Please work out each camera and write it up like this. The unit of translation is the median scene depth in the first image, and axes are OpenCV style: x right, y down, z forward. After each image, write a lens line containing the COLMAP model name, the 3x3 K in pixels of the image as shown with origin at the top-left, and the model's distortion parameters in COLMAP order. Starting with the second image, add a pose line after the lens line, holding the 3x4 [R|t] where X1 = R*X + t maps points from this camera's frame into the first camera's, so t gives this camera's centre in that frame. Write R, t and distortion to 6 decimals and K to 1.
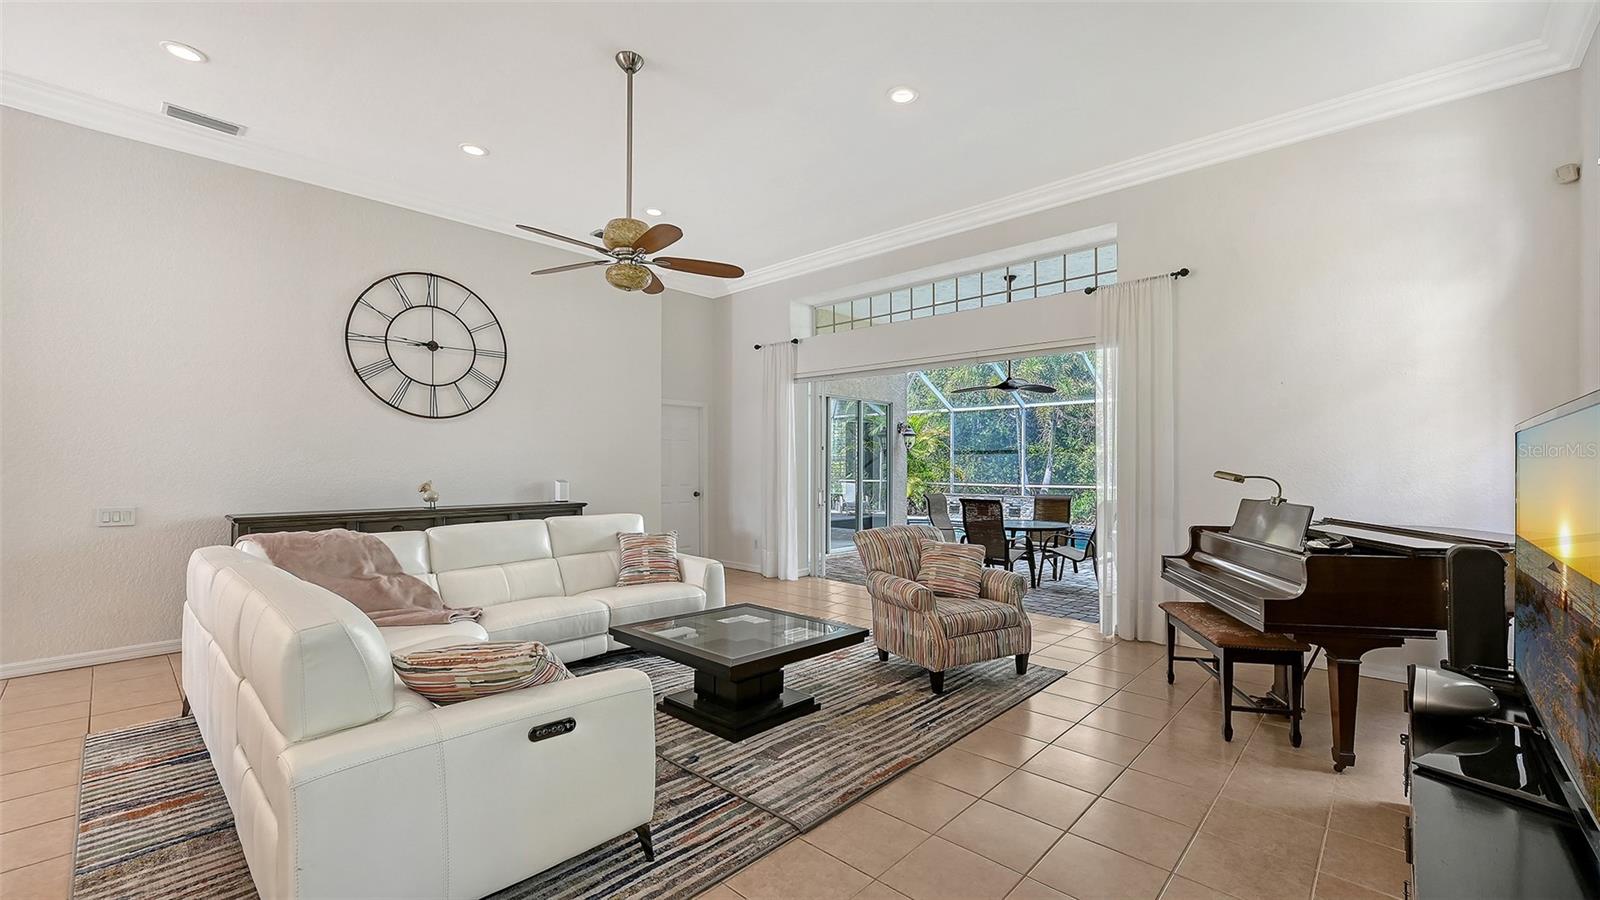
lens RADIAL K [[642.6, 0, 799.7], [0, 642.6, 454.7], [0, 0, 1]] dist [-0.000378, 0.000563]
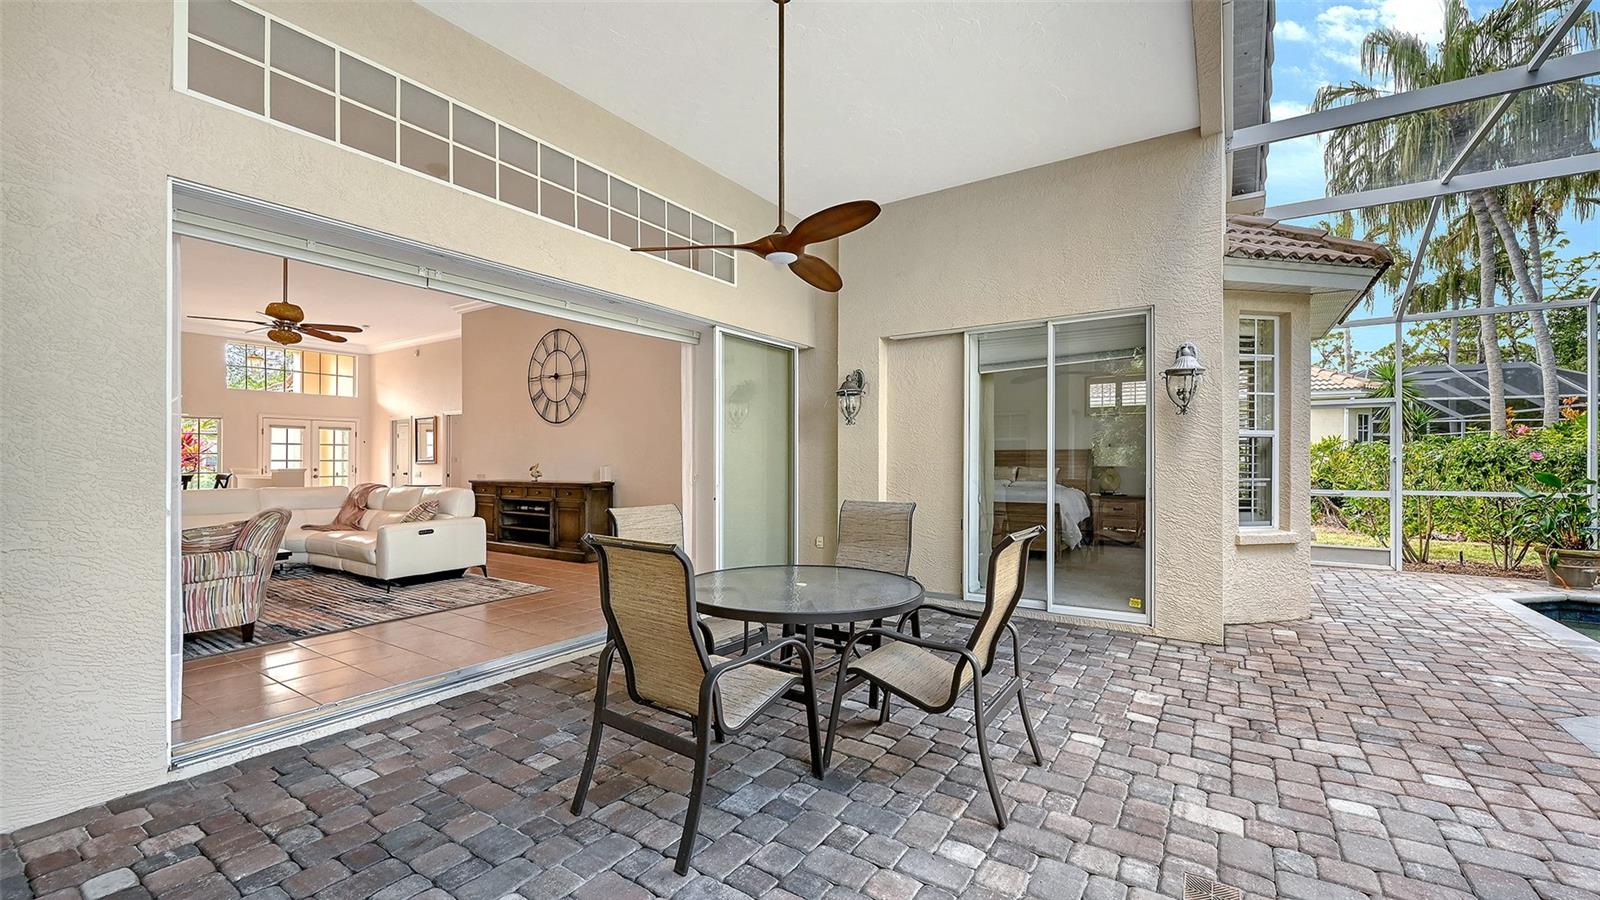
lens RADIAL K [[642.6, 0, 812.3], [0, 642.6, 458.6], [0, 0, 1]] dist [-0.000378, 0.000563]
pose [[0.175401, -0.012793, -0.984414, 0.864045], [0.016162, 0.999818, -0.010113, 0.043238], [0.984364, -0.014137, 0.175576, 1.095453]]
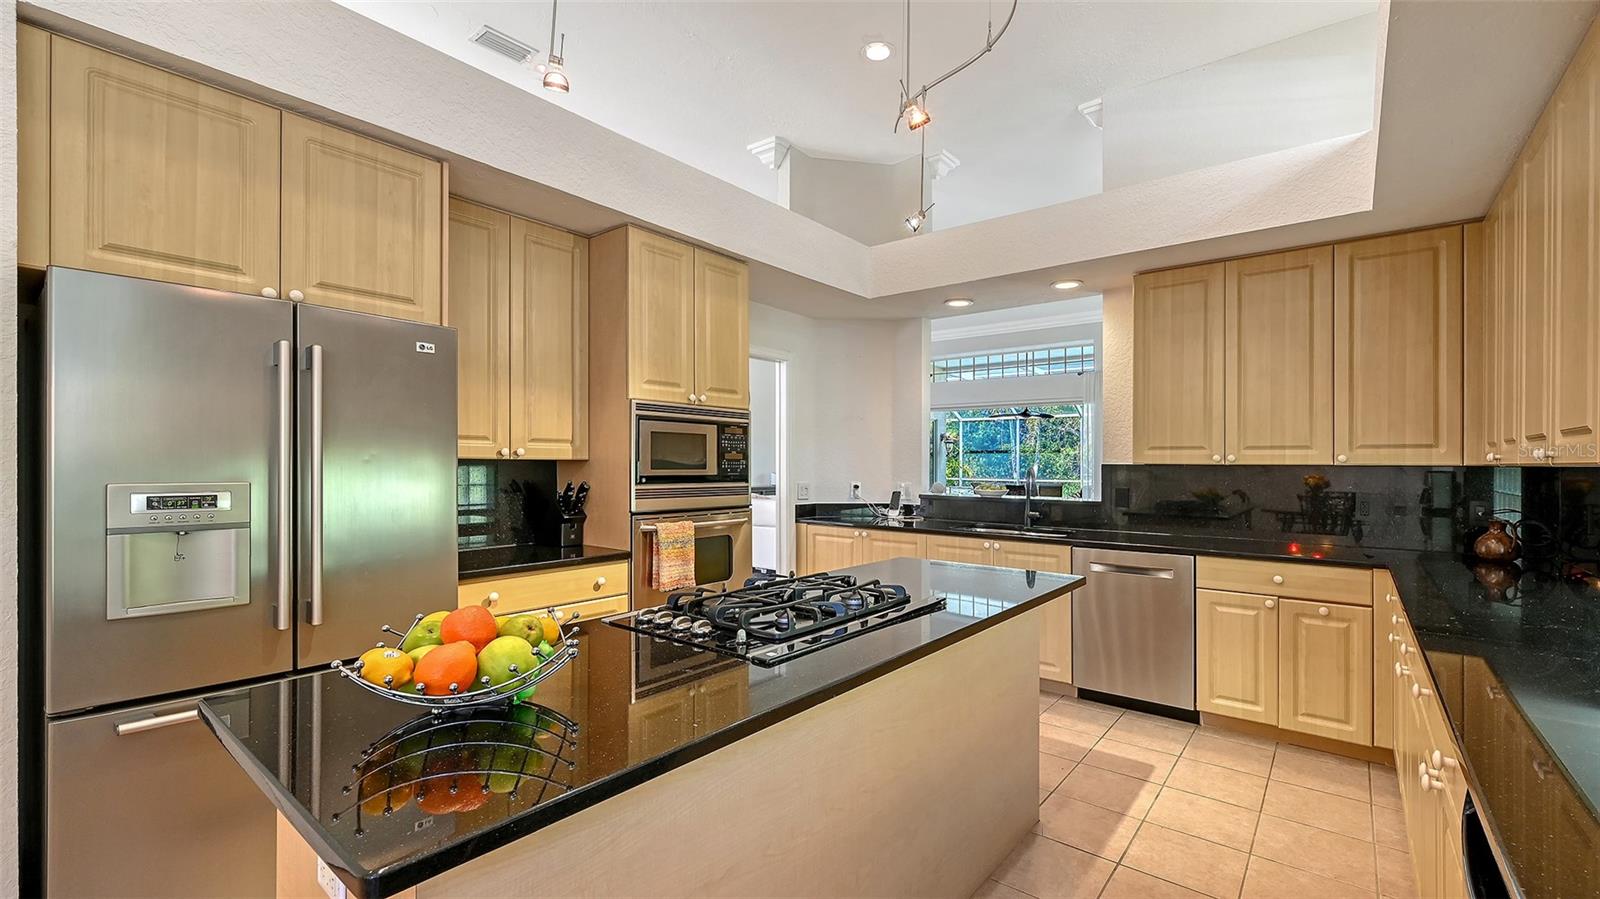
lens RADIAL K [[642.6, 0, 801.7], [0, 642.6, 458.7], [0, 0, 1]] dist [-0.000378, 0.000563]
pose [[0.999224, -0.001005, 0.039381, -0.160697], [0.000683, 0.999966, 0.008202, -0.004813], [-0.039388, -0.008169, 0.999191, -0.313521]]
